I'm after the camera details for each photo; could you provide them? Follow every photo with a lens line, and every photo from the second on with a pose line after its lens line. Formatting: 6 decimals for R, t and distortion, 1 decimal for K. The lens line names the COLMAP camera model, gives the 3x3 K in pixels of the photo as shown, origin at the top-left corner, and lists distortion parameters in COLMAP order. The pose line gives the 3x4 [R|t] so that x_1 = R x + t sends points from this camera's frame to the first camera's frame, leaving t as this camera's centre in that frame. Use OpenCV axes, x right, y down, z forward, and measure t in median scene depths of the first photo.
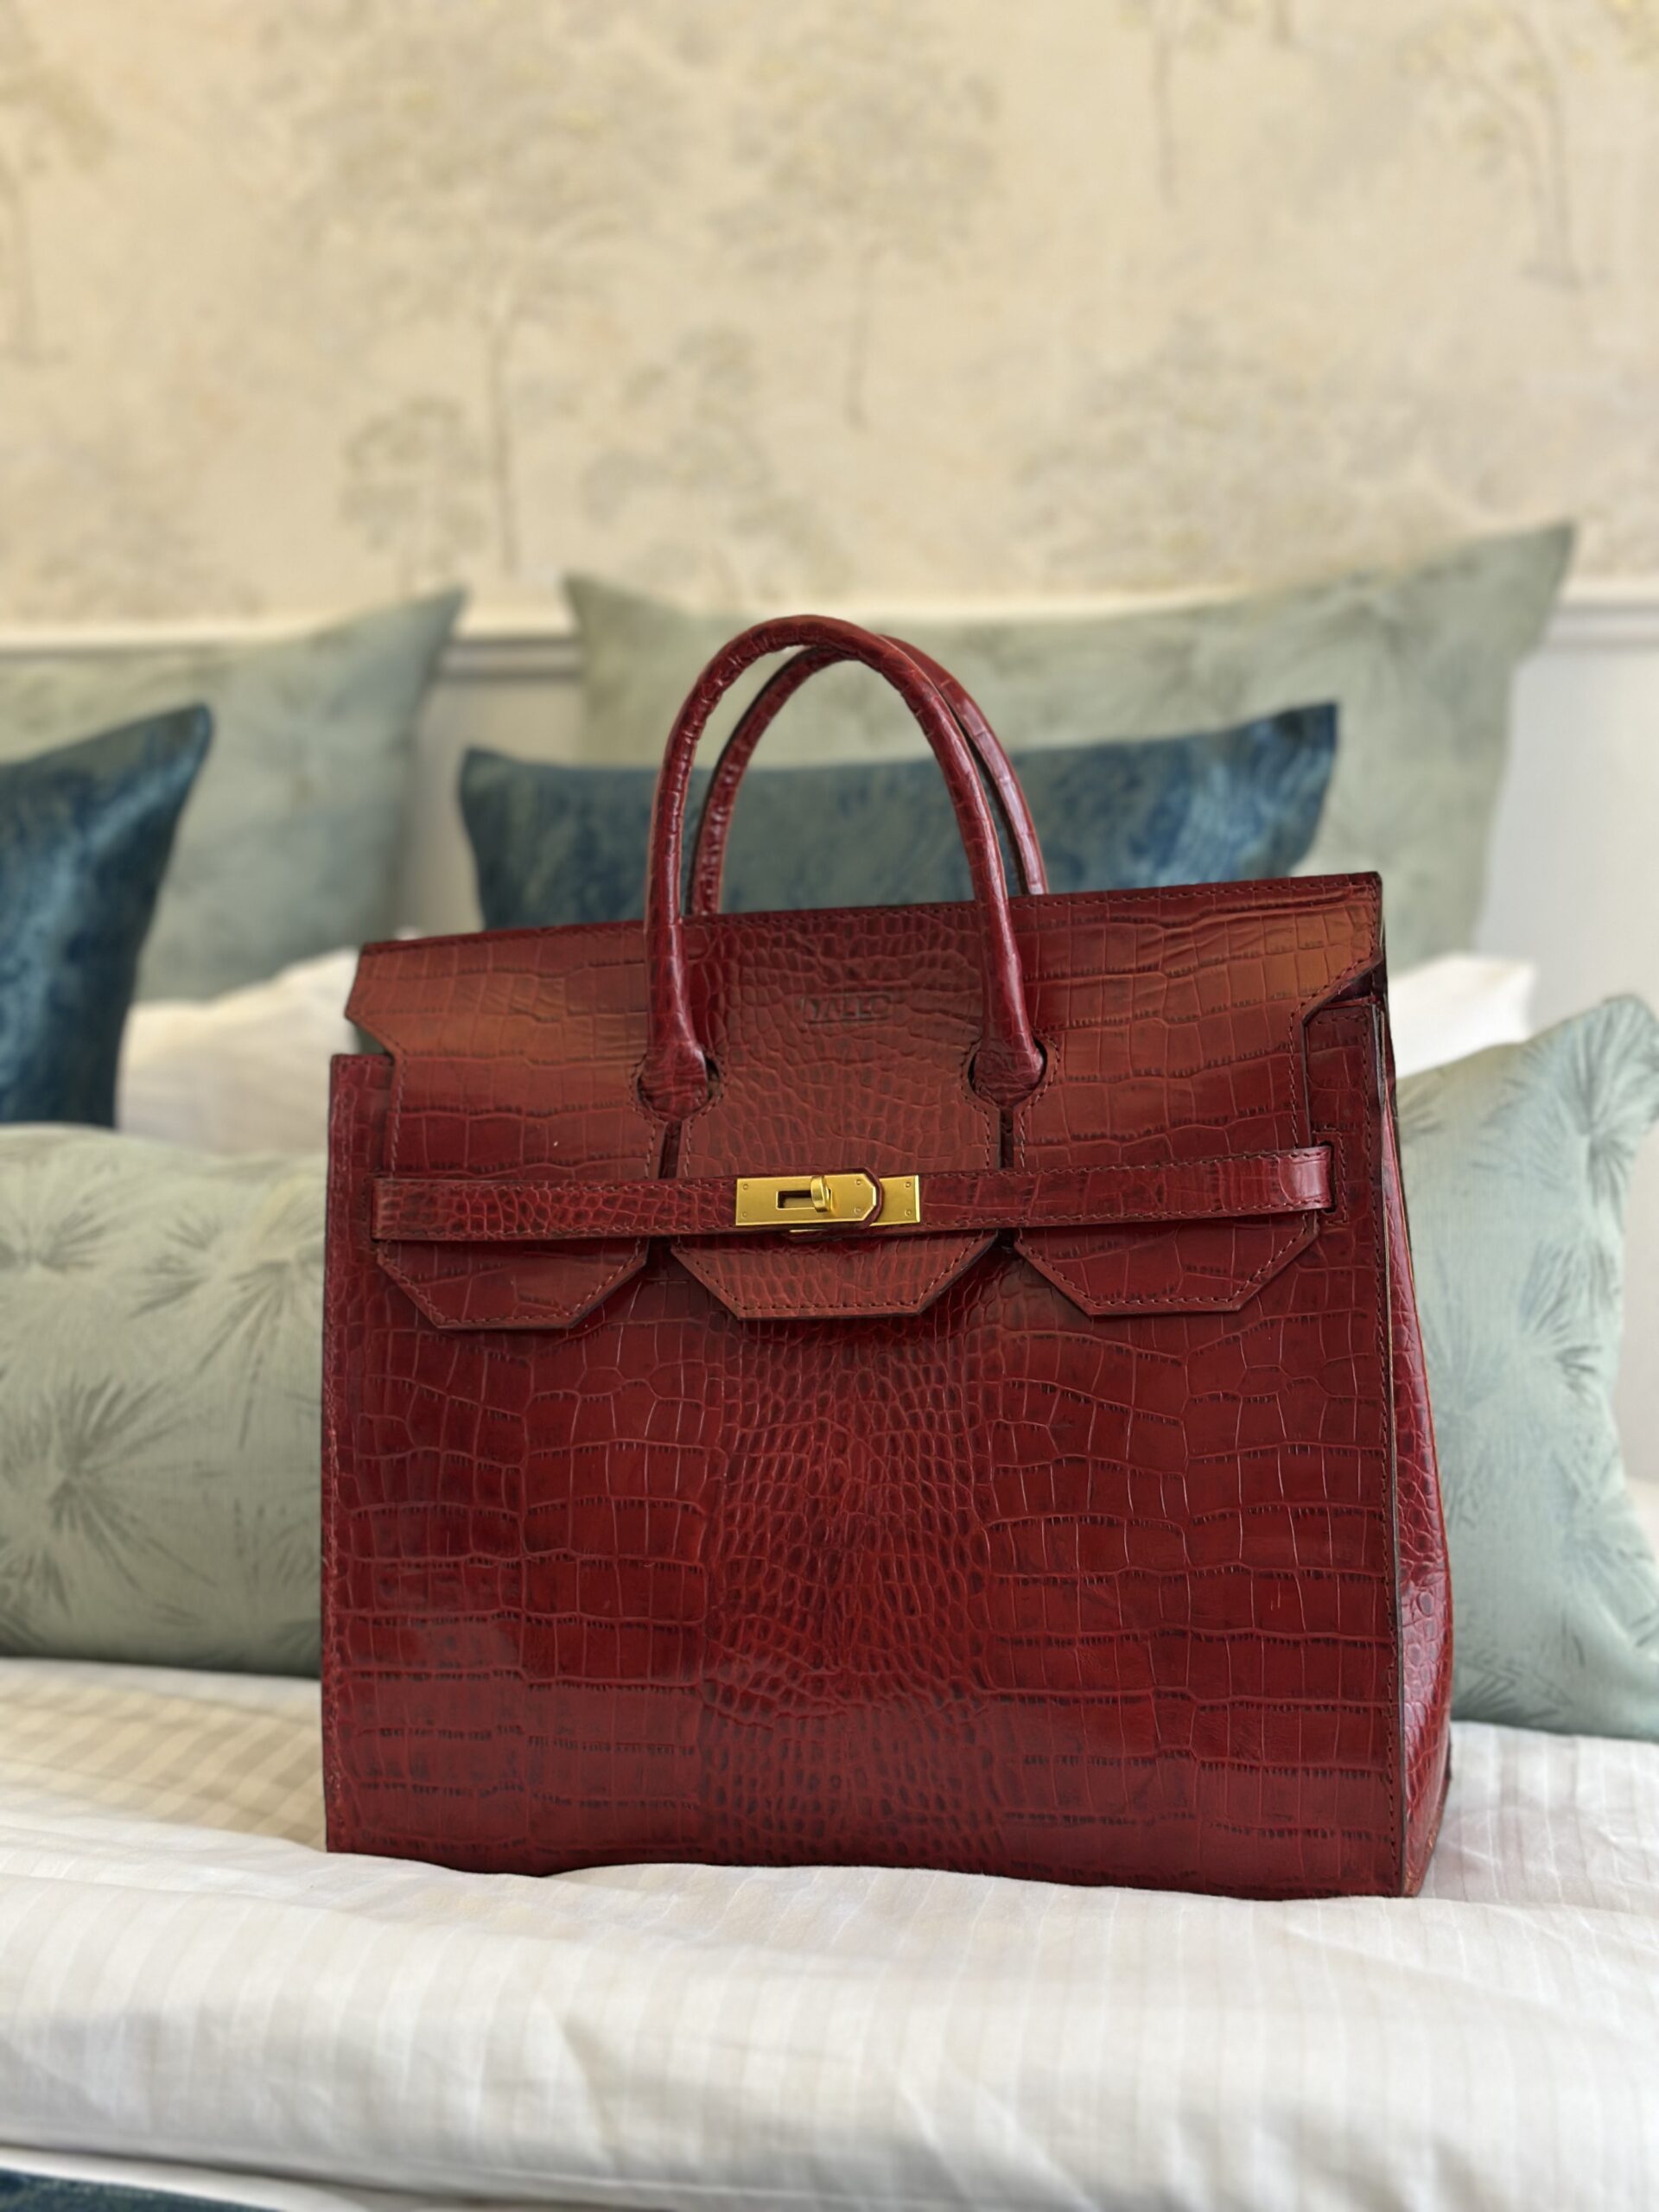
lens RADIAL K [[3166.5, 0, 829.5], [0, 3166.5, 1106.0], [0, 0, 1]] dist [0.137986, -0.045037]
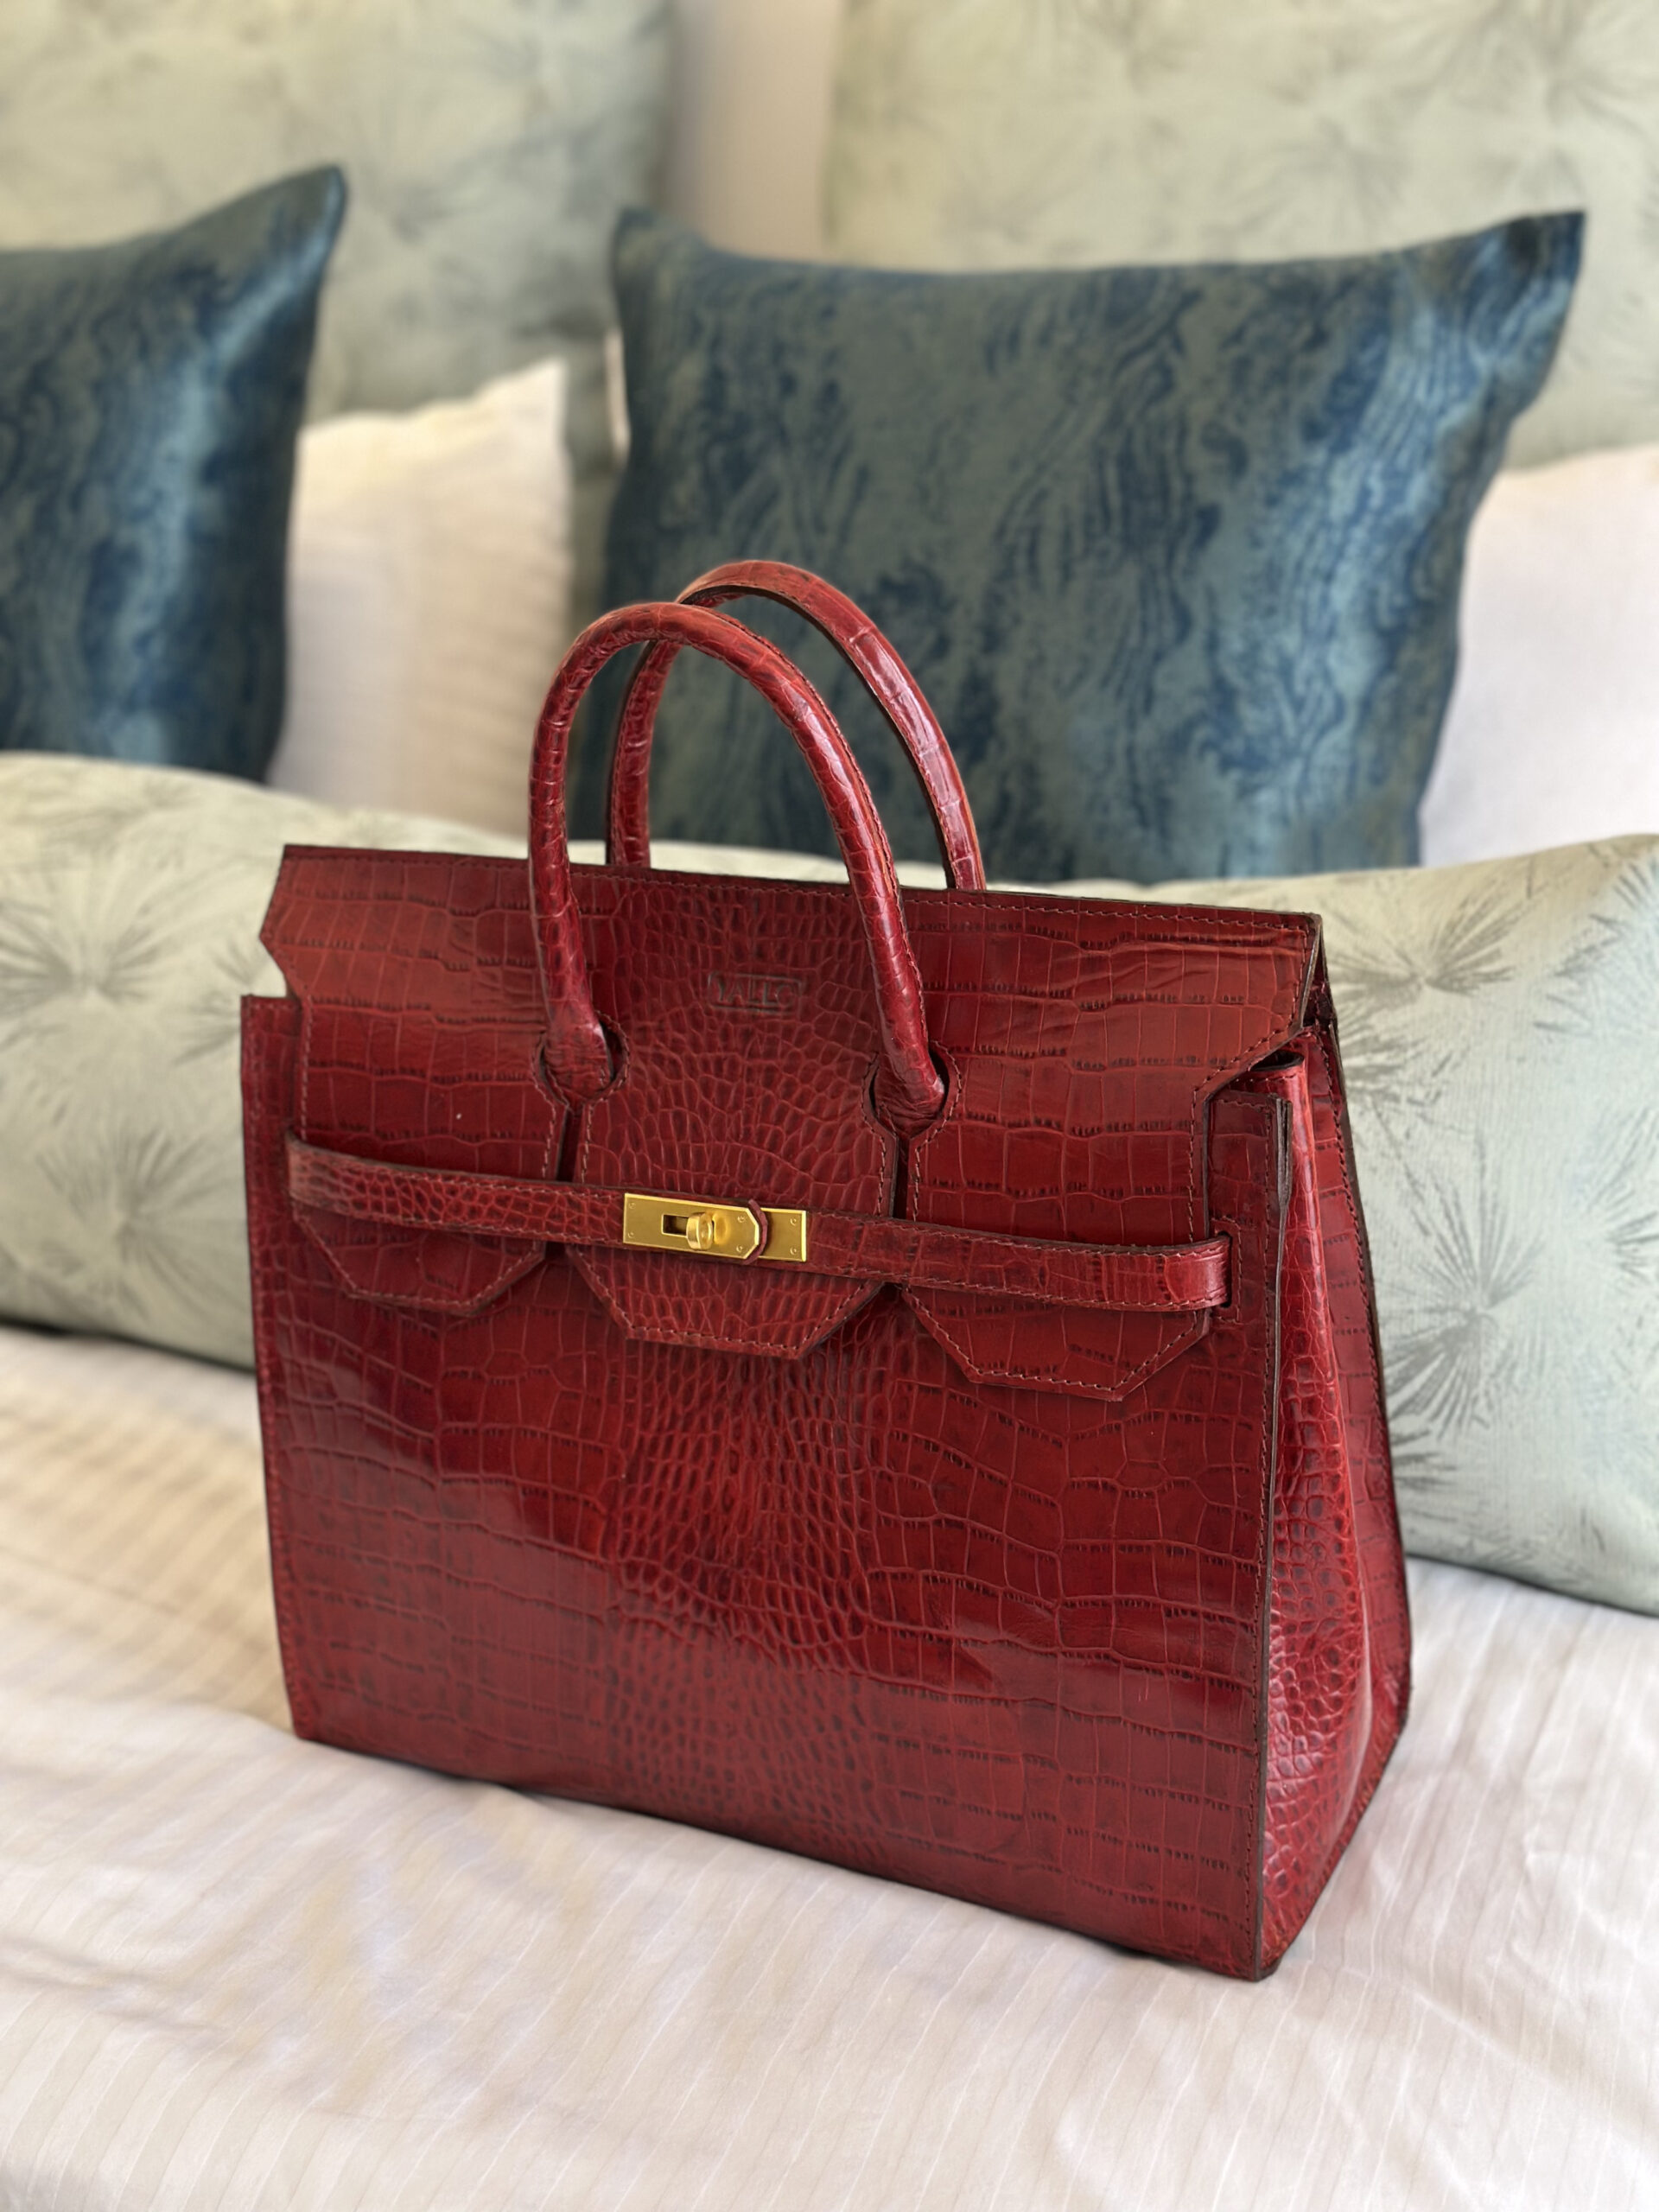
lens RADIAL K [[3166.5, 0, 829.5], [0, 3166.5, 1106.0], [0, 0, 1]] dist [0.137986, -0.045037]
pose [[0.980436, 0.049263, -0.190573, 0.207297], [0.026836, 0.925682, 0.377350, -0.352536], [0.194999, -0.375082, 0.906250, 0.159440]]
